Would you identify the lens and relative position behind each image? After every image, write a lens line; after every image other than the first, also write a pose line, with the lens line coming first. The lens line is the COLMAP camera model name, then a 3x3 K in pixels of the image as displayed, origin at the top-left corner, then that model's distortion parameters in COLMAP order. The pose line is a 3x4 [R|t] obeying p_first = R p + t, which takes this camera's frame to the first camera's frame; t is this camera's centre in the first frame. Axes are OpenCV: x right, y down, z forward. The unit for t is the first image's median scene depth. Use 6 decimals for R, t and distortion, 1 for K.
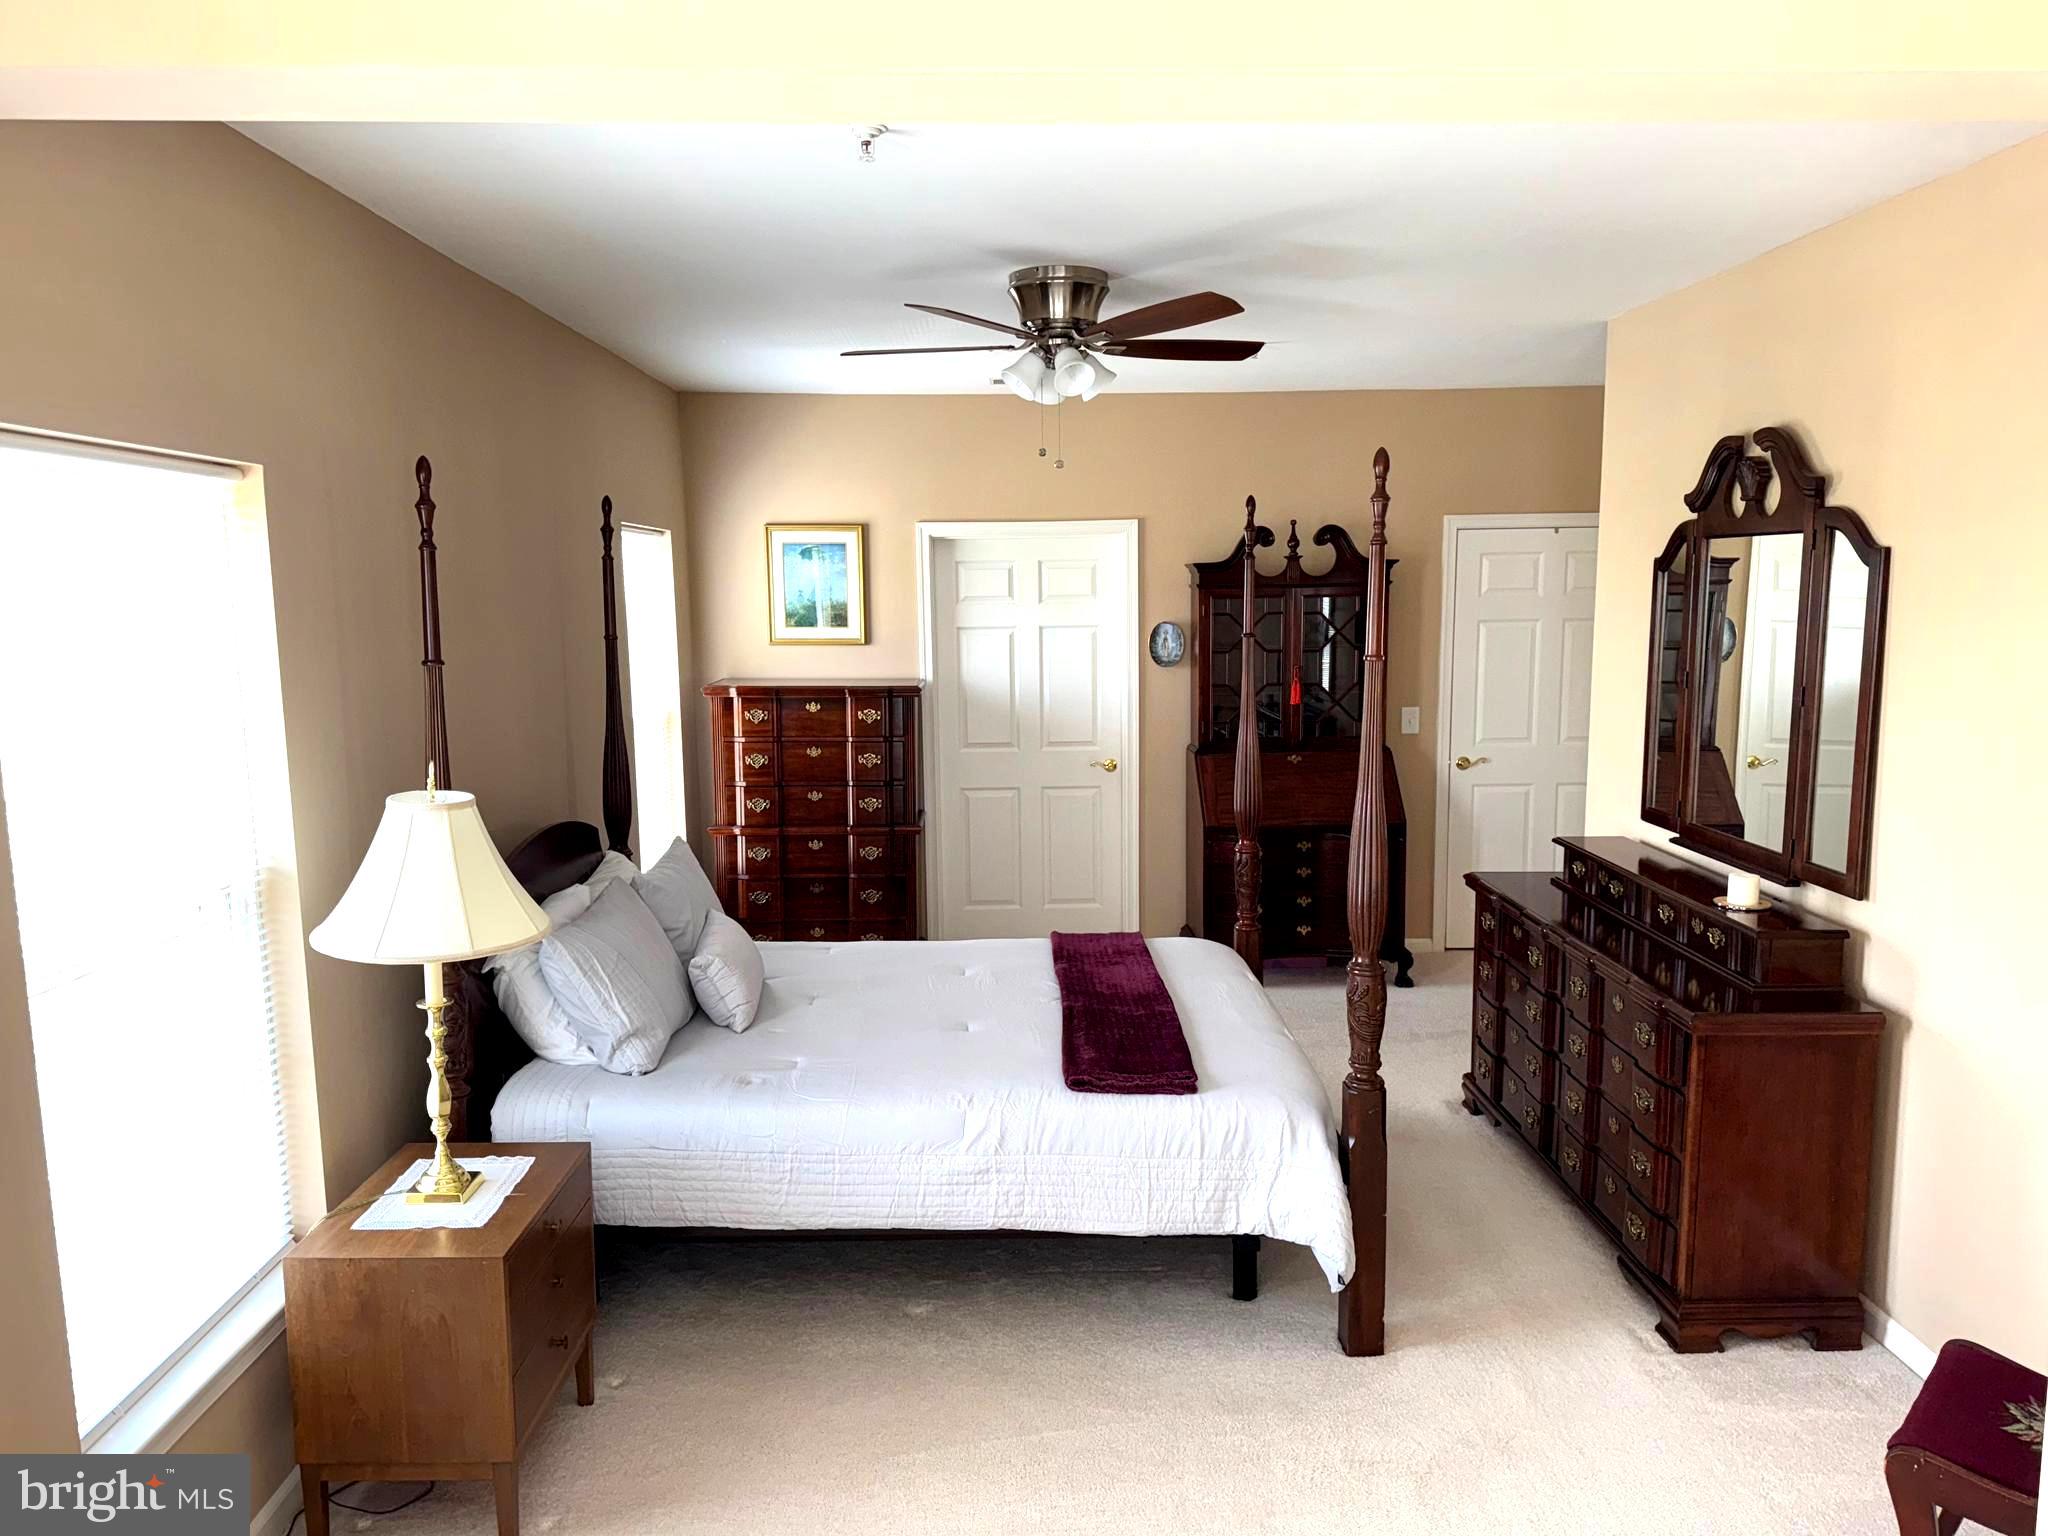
lens RADIAL K [[1445.2, 0, 1024.0], [0, 1445.2, 768.0], [0, 0, 1]] dist [0.103685, -0.173084]
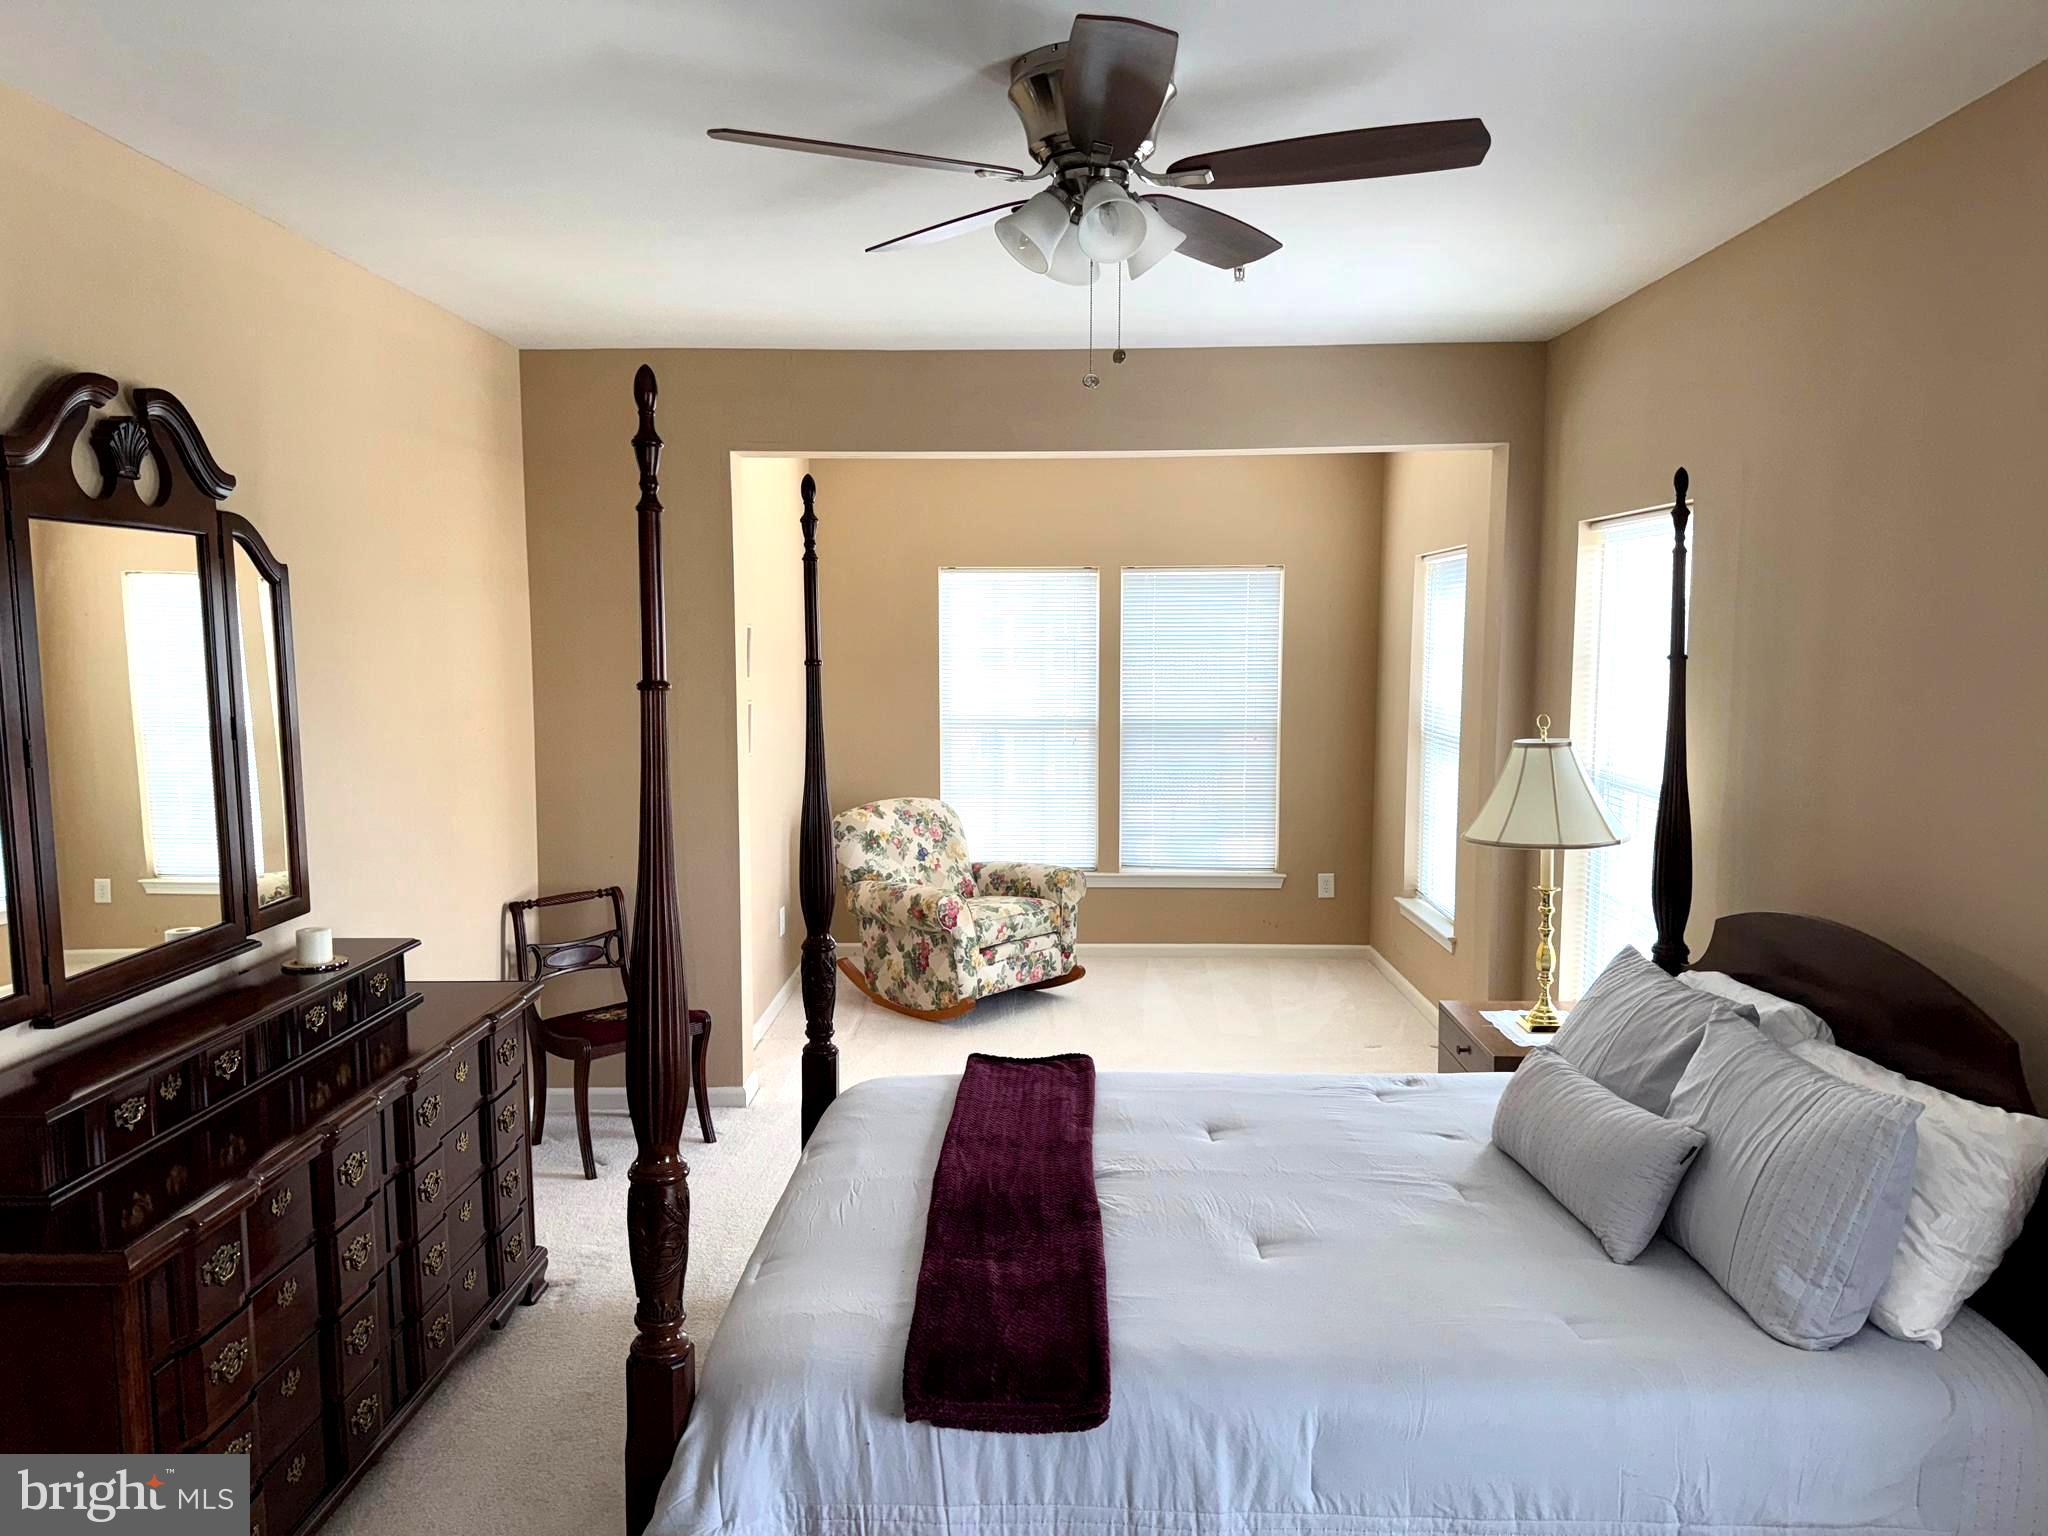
lens RADIAL K [[1445.2, 0, 1024.0], [0, 1445.2, 768.0], [0, 0, 1]] dist [0.103685, -0.173084]
pose [[-0.998374, 0.003809, 0.056879, 0.019201], [0.016644, 0.973768, 0.226935, -0.223533], [-0.054523, 0.227513, -0.972248, 1.894568]]
